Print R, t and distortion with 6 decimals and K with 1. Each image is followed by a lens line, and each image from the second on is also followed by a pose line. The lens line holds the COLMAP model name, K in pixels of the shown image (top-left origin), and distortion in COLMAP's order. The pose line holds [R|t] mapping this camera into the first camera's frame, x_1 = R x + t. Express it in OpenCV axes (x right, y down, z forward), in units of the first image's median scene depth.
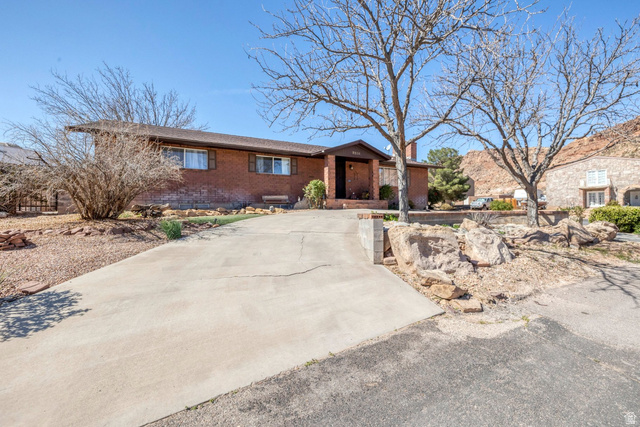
lens RADIAL K [[269.1, 0, 321.6], [0, 269.1, 207.6], [0, 0, 1]] dist [-0.000017, -0.000032]
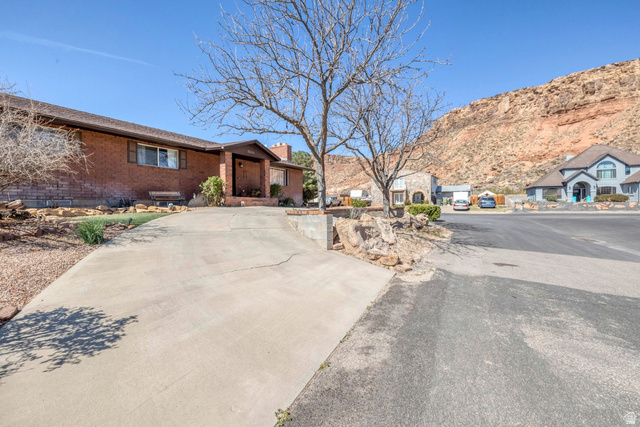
lens RADIAL K [[269.1, 0, 321.6], [0, 269.1, 207.6], [0, 0, 1]] dist [-0.000017, -0.000032]
pose [[0.859919, -0.005789, 0.510398, -0.189925], [-0.000079, 0.999934, 0.011475, -0.001929], [-0.510431, -0.009908, 0.859862, -0.030961]]
